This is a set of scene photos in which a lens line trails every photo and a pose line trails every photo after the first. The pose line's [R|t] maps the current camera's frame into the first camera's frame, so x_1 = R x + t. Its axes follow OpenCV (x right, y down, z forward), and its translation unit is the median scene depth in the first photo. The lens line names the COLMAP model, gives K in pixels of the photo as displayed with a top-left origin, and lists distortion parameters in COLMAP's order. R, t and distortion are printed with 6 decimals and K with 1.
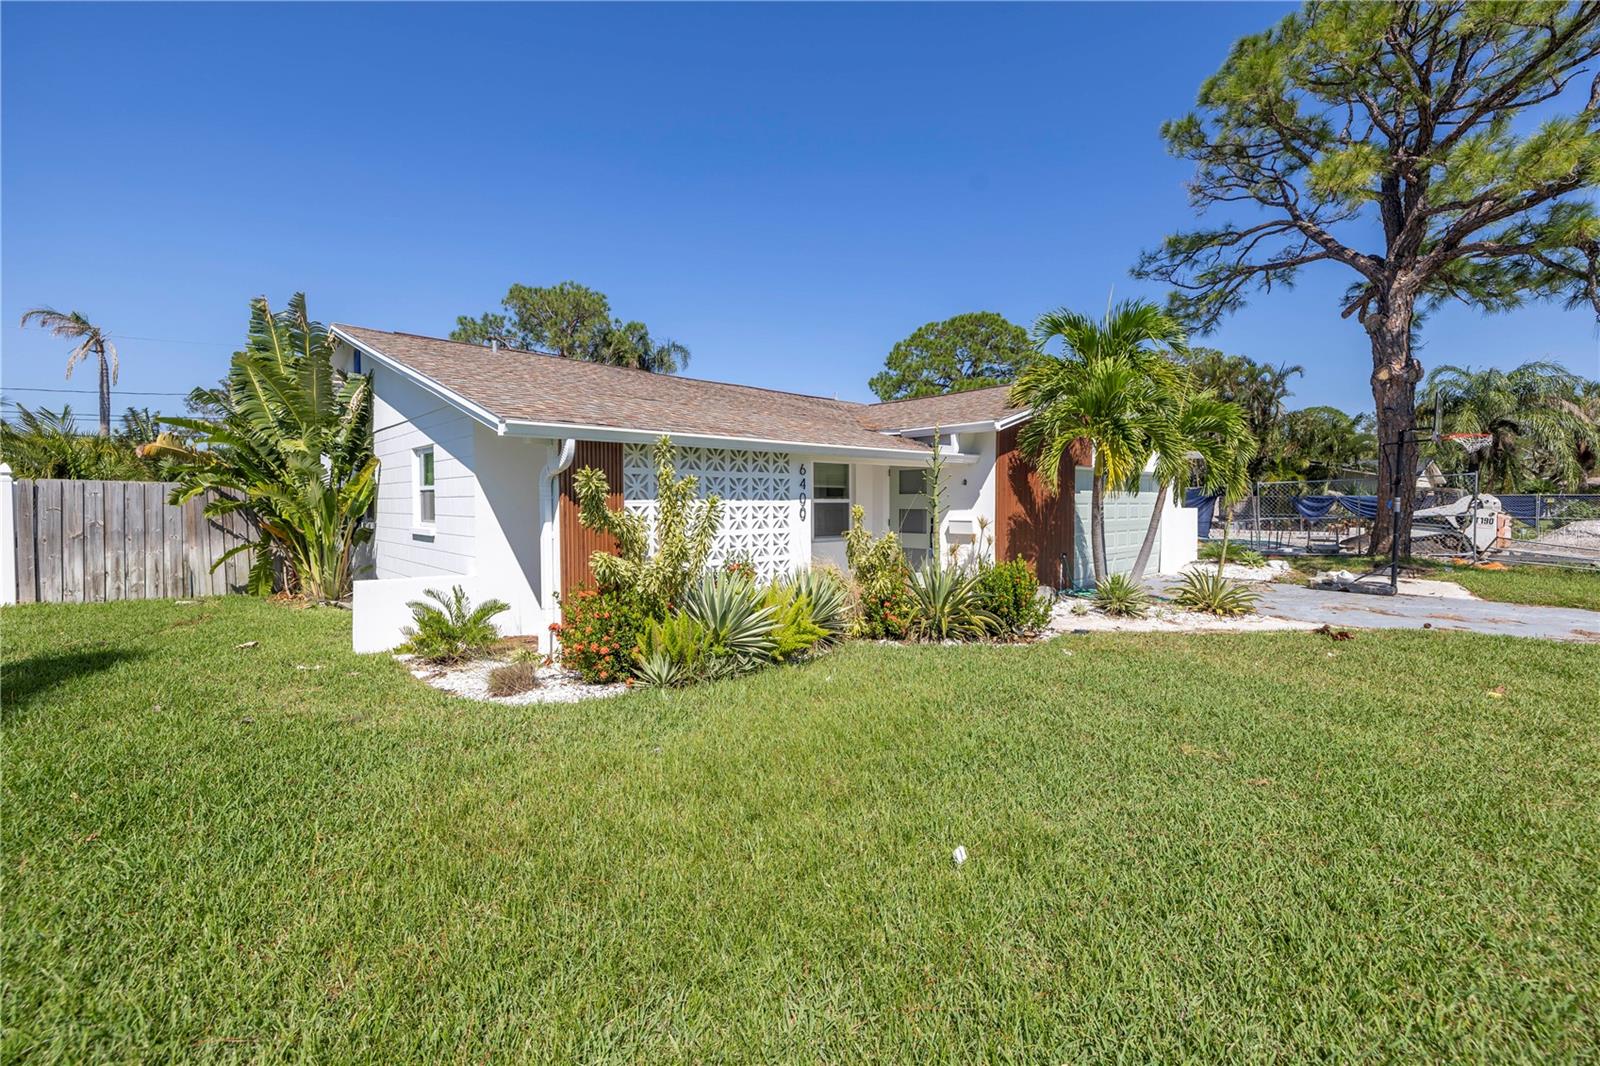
lens RADIAL K [[664.3, 0, 759.6], [0, 664.3, 510.8], [0, 0, 1]] dist [-0.000077, -0.000559]
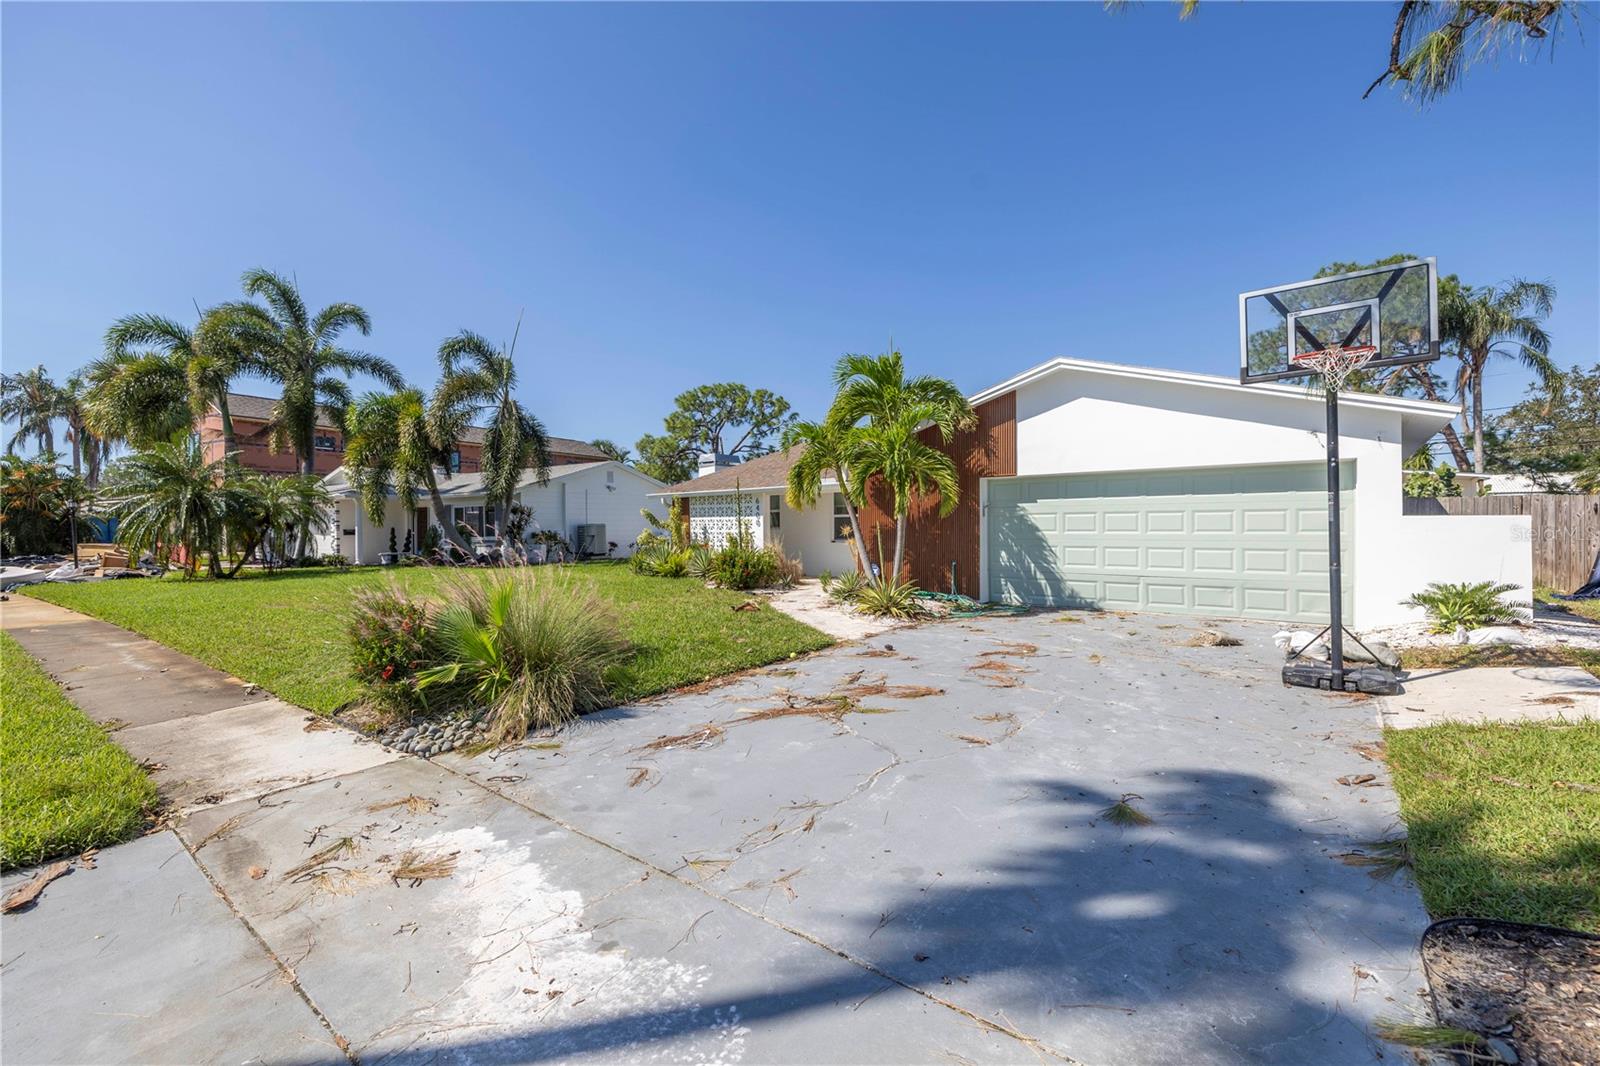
lens RADIAL K [[664.3, 0, 790.0], [0, 664.3, 528.6], [0, 0, 1]] dist [-0.000077, -0.000559]
pose [[0.177707, 0.002554, -0.984080, 2.120096], [-0.005990, 0.999981, 0.001514, 0.018552], [0.984065, 0.005625, 0.177718, 0.763320]]
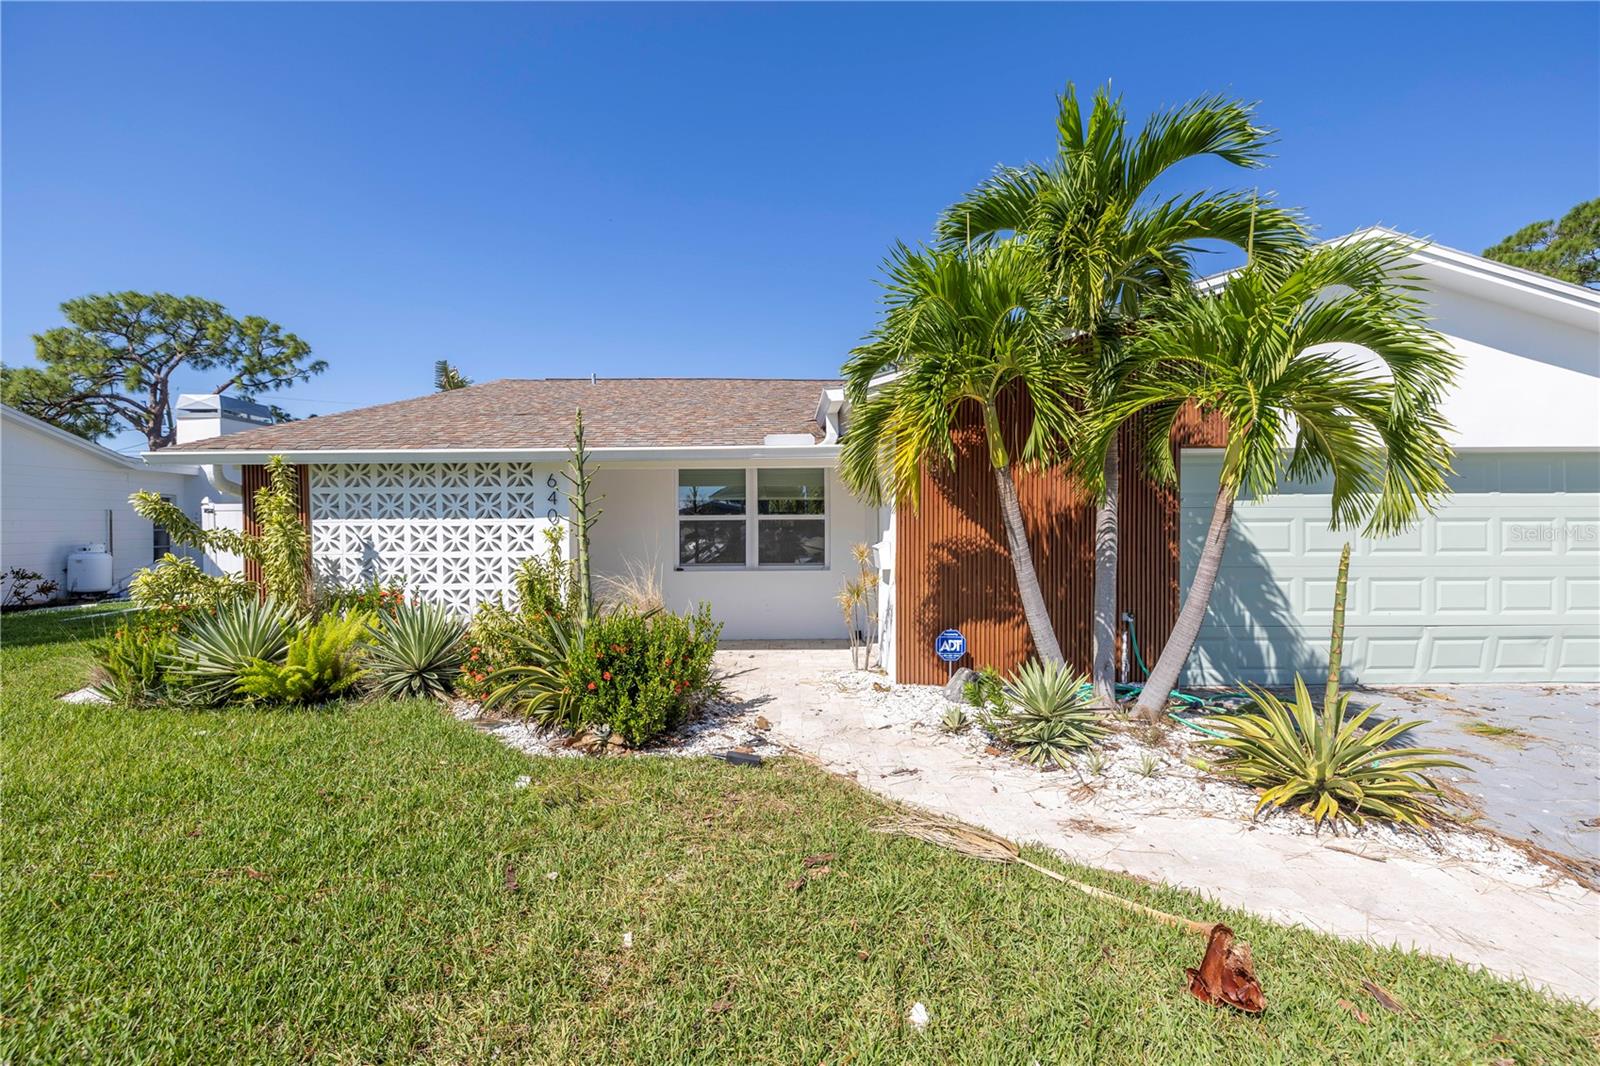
lens RADIAL K [[664.3, 0, 792.3], [0, 664.3, 530.1], [0, 0, 1]] dist [-0.000077, -0.000559]
pose [[0.763688, 0.004982, -0.645566, 0.850243], [-0.003264, 0.999987, 0.003855, -0.005387], [0.645577, -0.000837, 0.763695, 0.580548]]
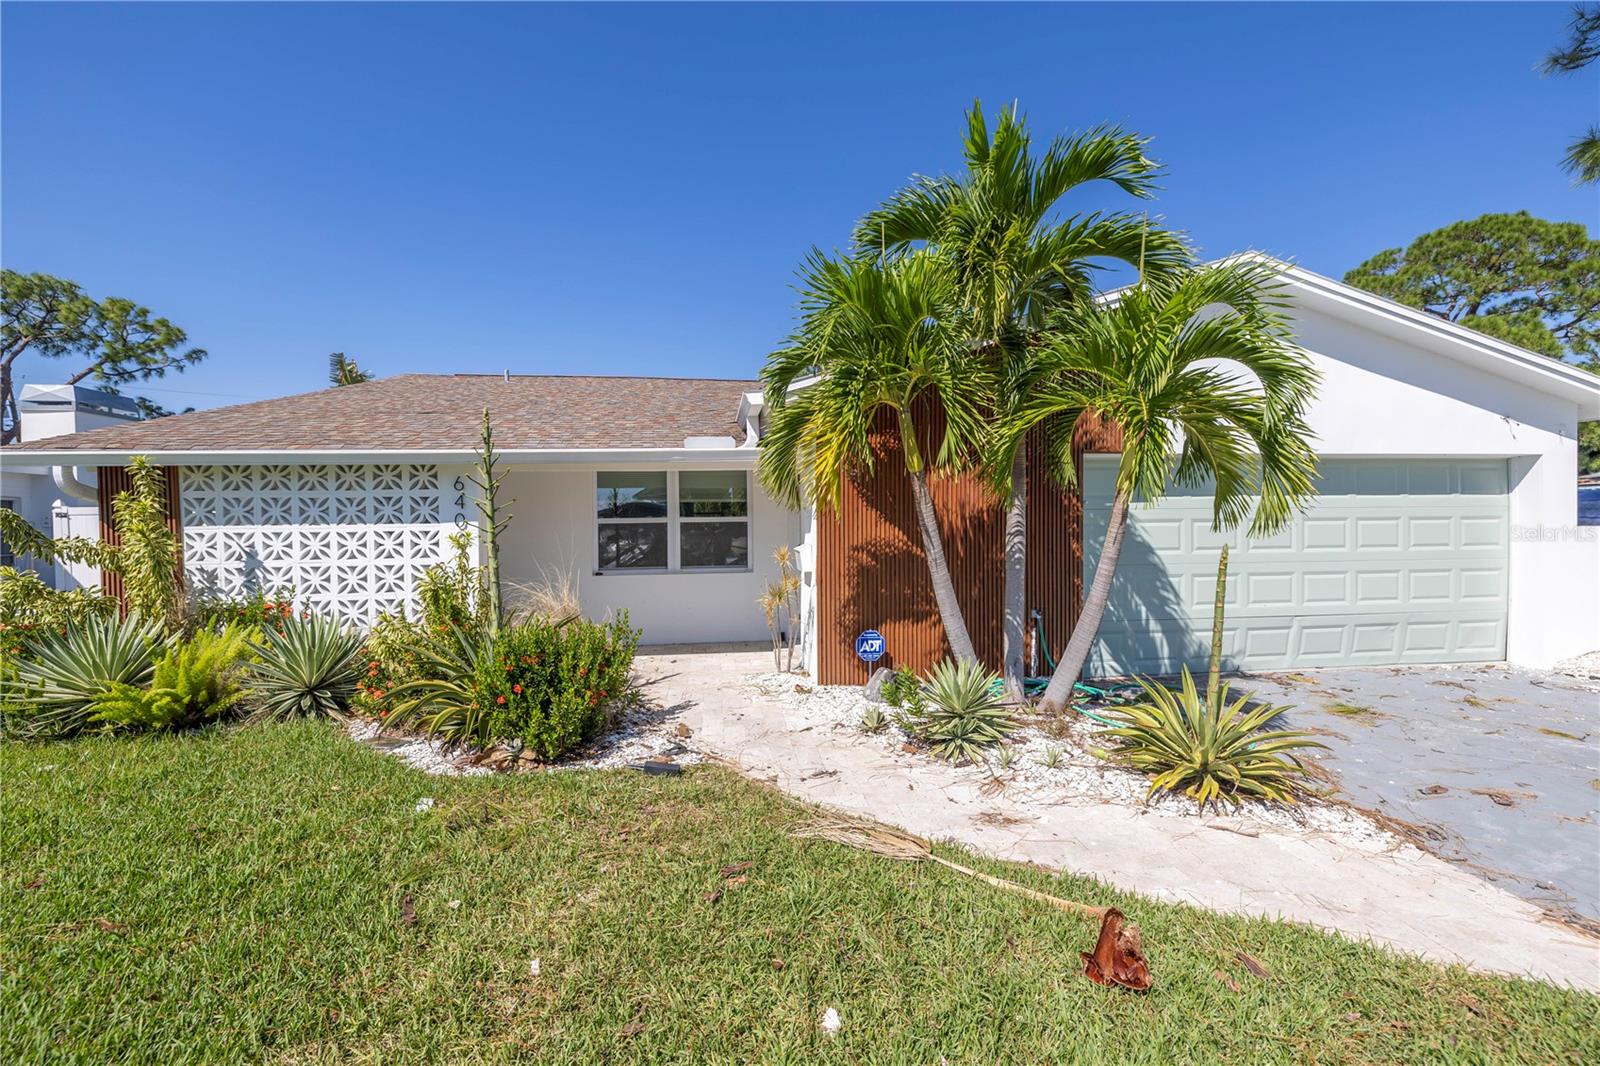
lens RADIAL K [[664.3, 0, 792.9], [0, 664.3, 531.8], [0, 0, 1]] dist [-0.000077, -0.000559]
pose [[0.830183, 0.001004, -0.557491, 0.855117], [0.003919, 0.999963, 0.007636, -0.010348], [0.557478, -0.008525, 0.830148, 0.585699]]
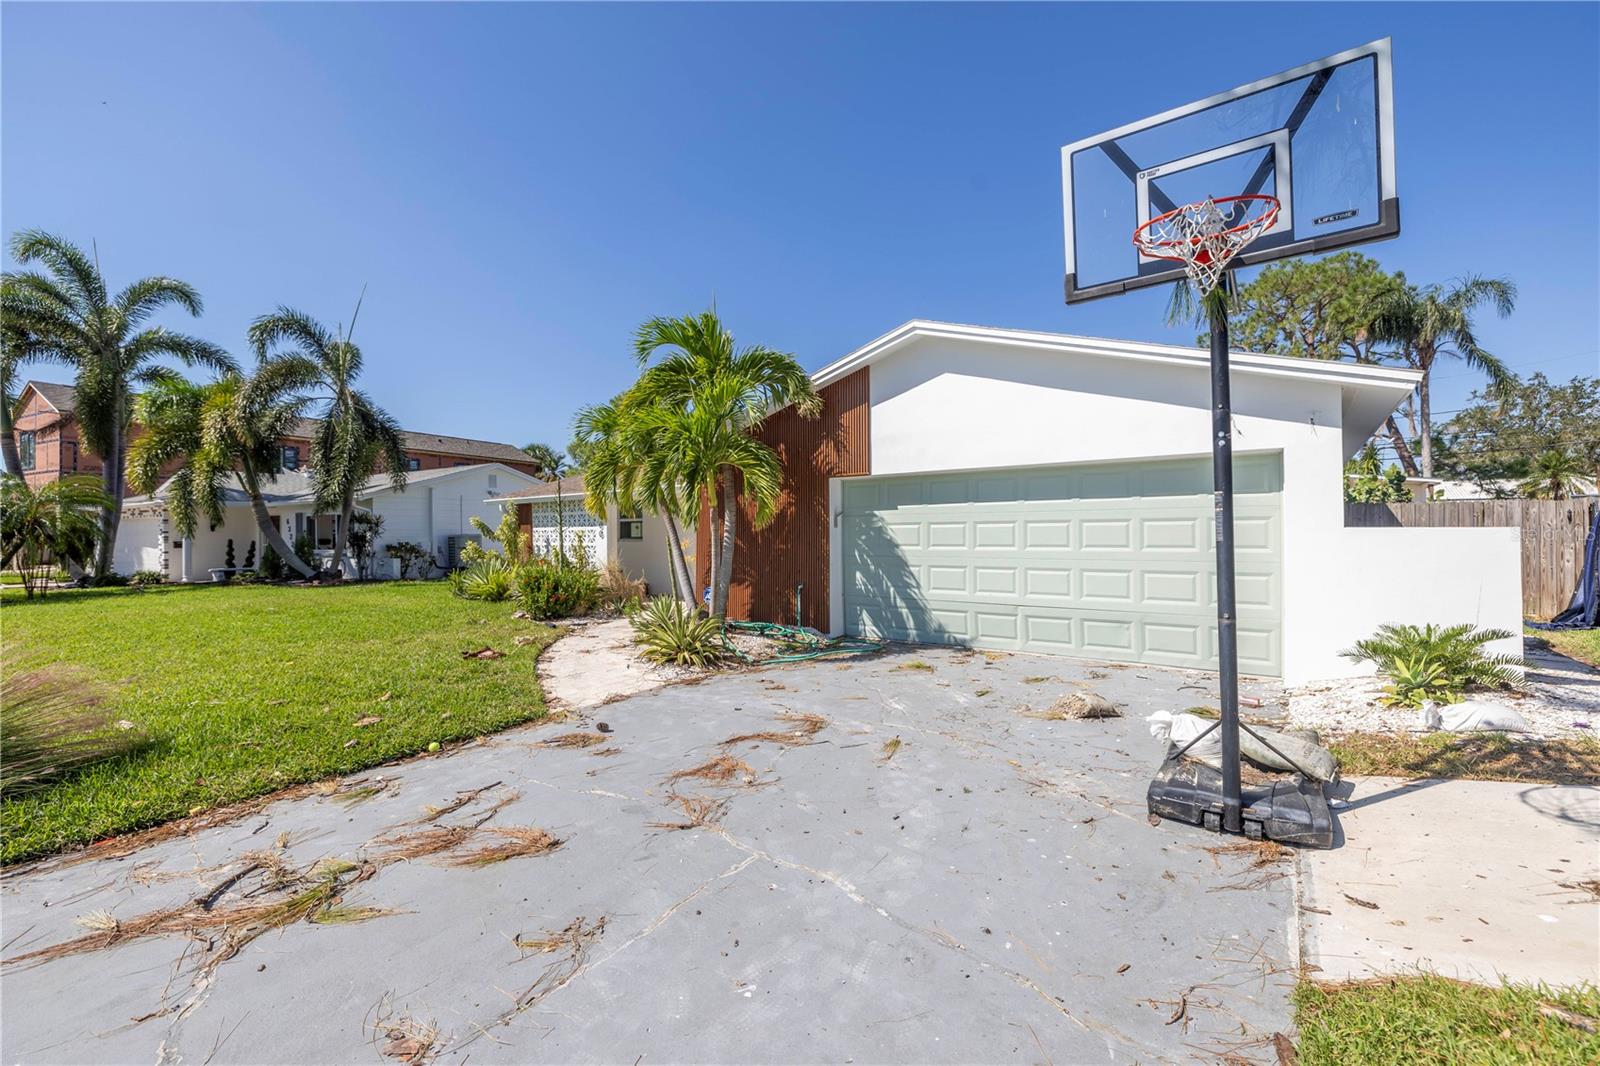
lens RADIAL K [[664.3, 0, 794.7], [0, 664.3, 529.9], [0, 0, 1]] dist [-0.000077, -0.000559]
pose [[0.222849, -0.006941, -0.974828, 1.847508], [-0.003873, 0.999960, -0.008005, 0.004673], [0.974845, 0.005560, 0.222813, 1.136891]]
